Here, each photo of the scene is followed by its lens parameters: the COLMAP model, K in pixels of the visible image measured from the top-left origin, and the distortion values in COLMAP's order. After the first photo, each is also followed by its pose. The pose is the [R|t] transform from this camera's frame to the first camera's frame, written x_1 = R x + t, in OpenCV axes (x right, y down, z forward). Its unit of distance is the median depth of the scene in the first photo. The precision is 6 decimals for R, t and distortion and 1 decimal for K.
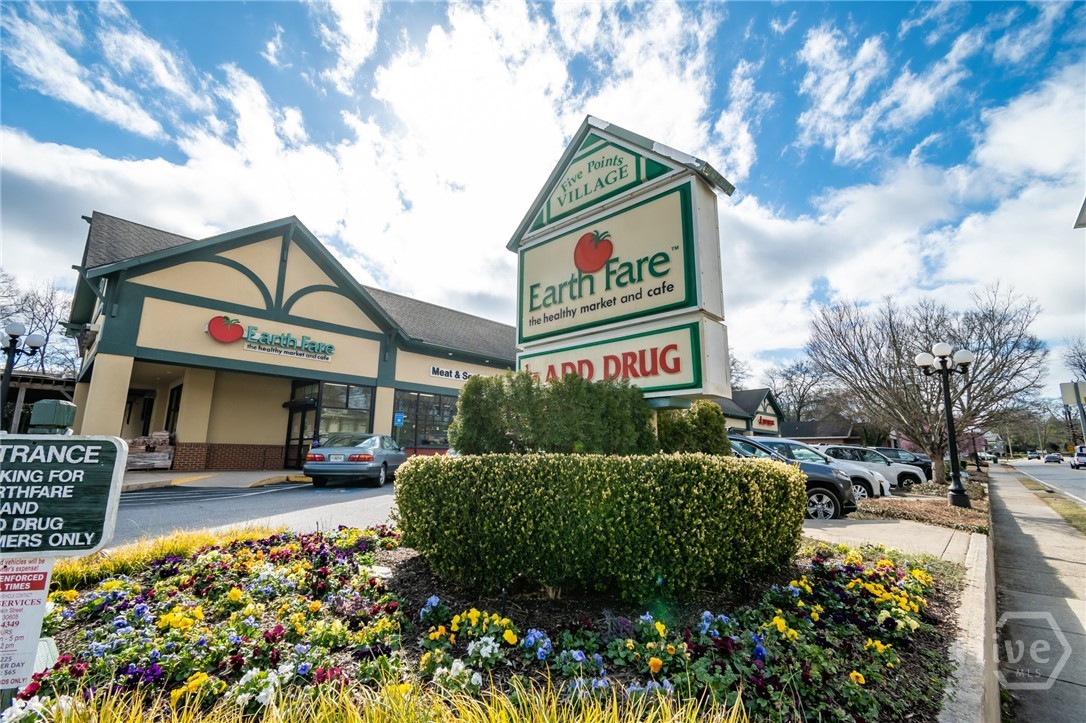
lens RADIAL K [[474.2, 0, 543.0], [0, 474.2, 361.5], [0, 0, 1]] dist [0.000252, -0.000529]
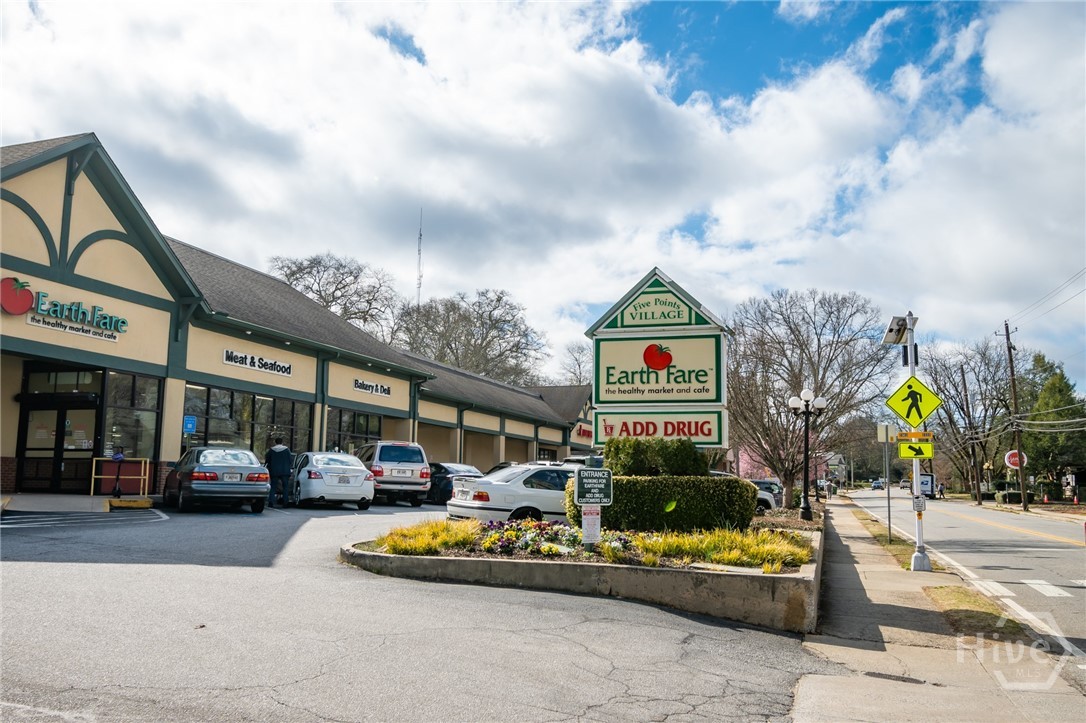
lens RADIAL K [[860.1, 0, 543.0], [0, 860.1, 361.5], [0, 0, 1]] dist [0.001765, 0.003298]
pose [[0.909763, 0.066568, 0.409756, -1.224751], [-0.090774, 0.995072, 0.039885, -0.243275], [-0.405082, -0.073481, 0.911323, -1.306937]]
